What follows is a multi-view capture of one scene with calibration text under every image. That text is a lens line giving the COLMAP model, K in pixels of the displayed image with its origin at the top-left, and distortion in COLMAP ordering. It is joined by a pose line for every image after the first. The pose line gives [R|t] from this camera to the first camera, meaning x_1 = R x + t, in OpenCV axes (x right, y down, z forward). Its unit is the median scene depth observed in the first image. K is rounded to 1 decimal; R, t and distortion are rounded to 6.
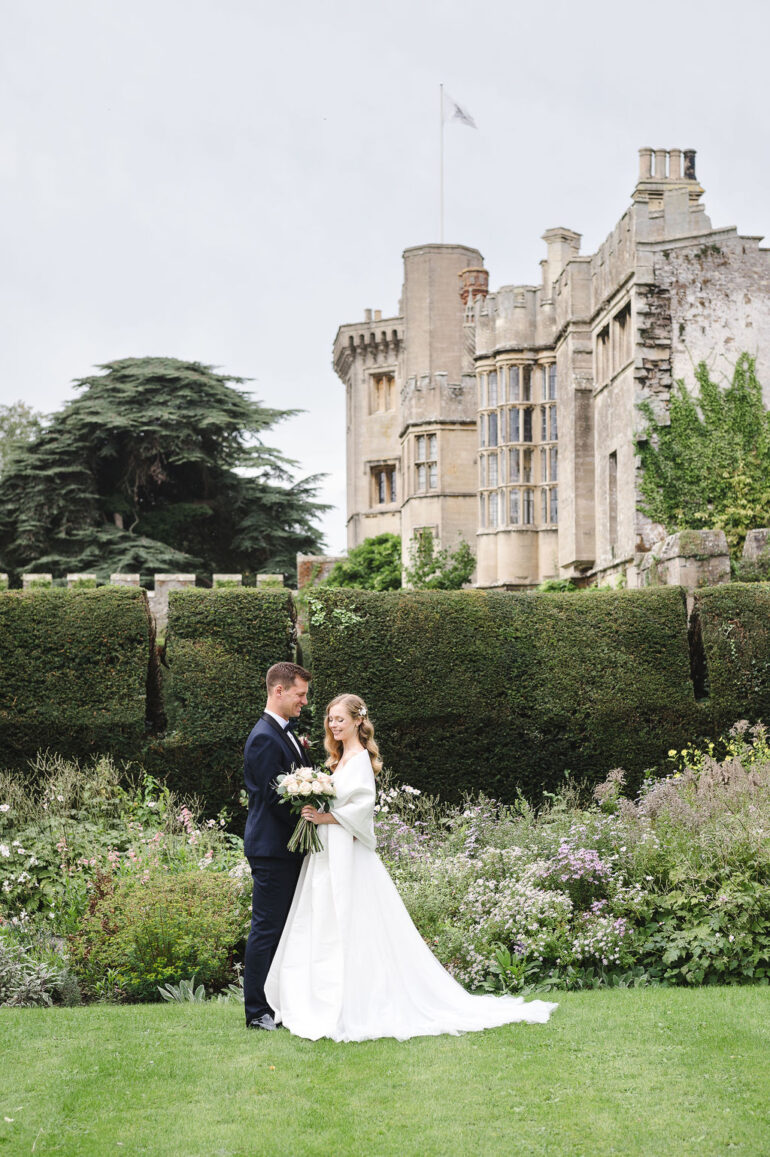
lens RADIAL K [[1865.5, 0, 507.8], [0, 1865.5, 674.7], [0, 0, 1]] dist [0.040362, 0.000000]
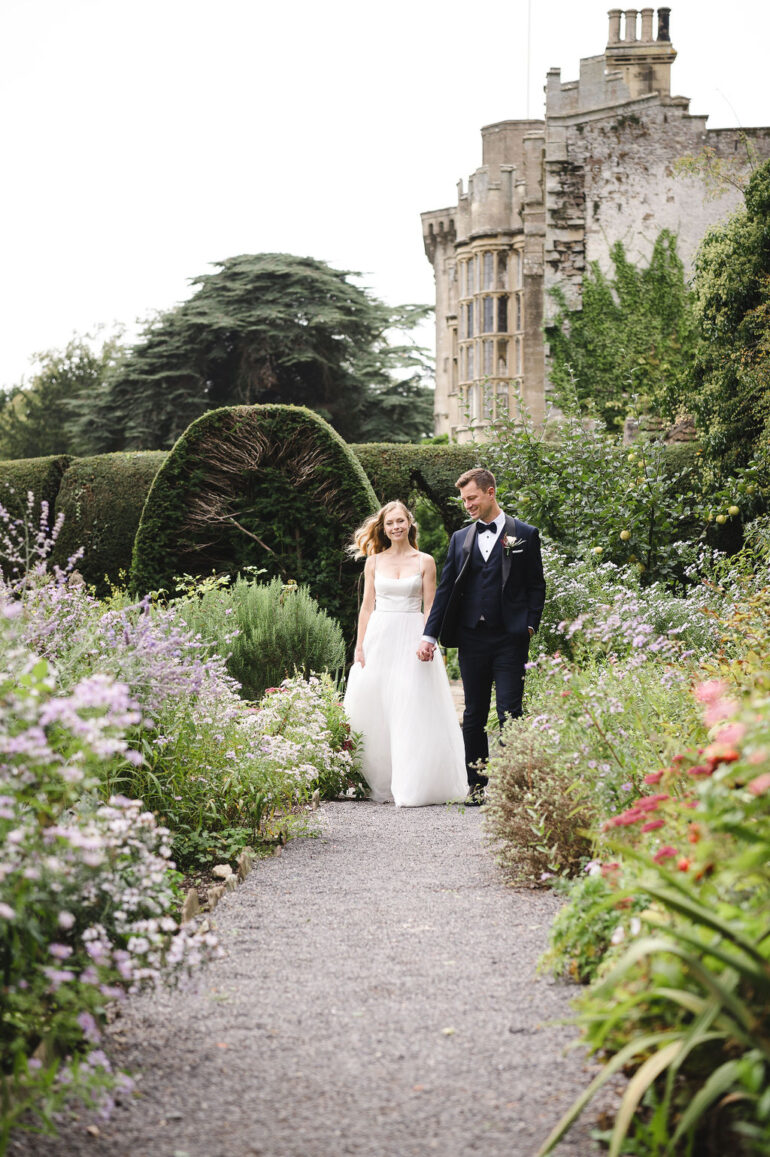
lens RADIAL K [[2103.6, 0, 381.1], [0, 2103.6, 528.2], [0, 0, 1]] dist [0.376600, 0.000000]
pose [[0.978453, -0.004317, -0.206423, 0.173867], [-0.002940, 0.999389, -0.034835, 0.012348], [0.206447, 0.034691, 0.977843, -0.057687]]
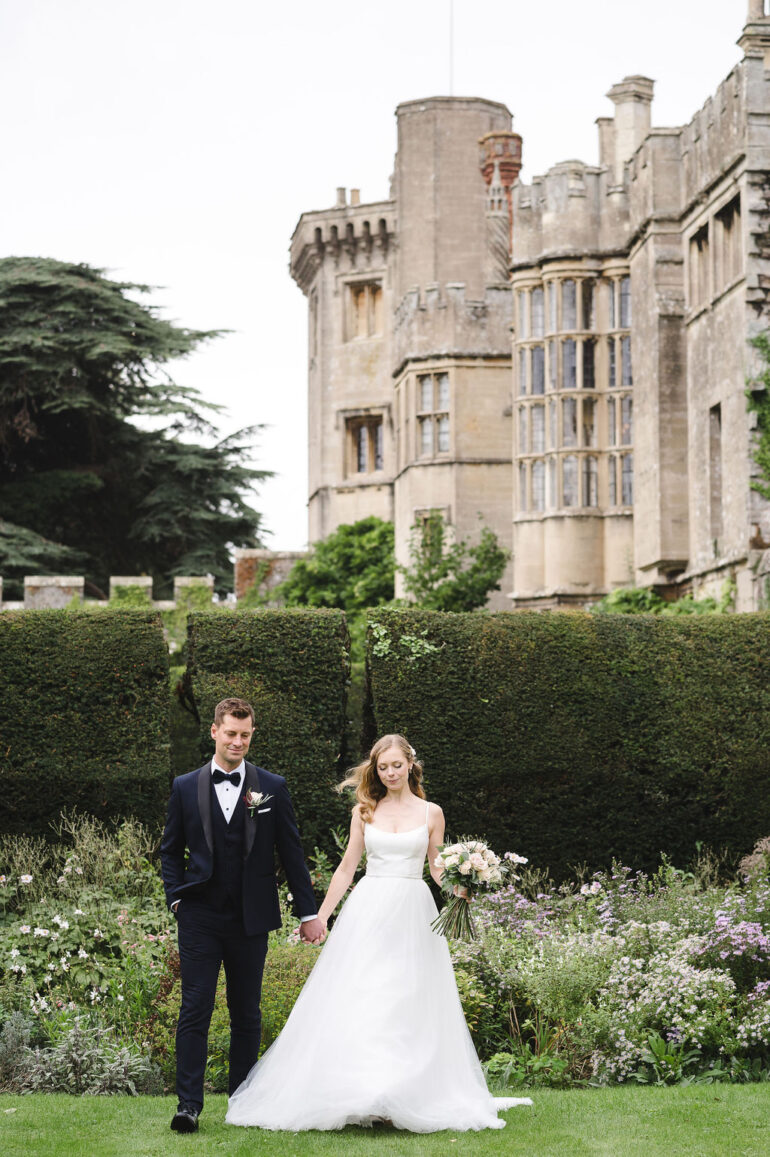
lens RADIAL K [[2901.5, 0, 489.3], [0, 2901.5, 510.2], [0, 0, 1]] dist [-0.106046, 0.000000]
pose [[0.999918, -0.000013, -0.012806, -0.012576], [-0.000952, 0.997158, -0.075334, 0.001297], [0.012771, 0.075340, 0.997076, -0.069279]]
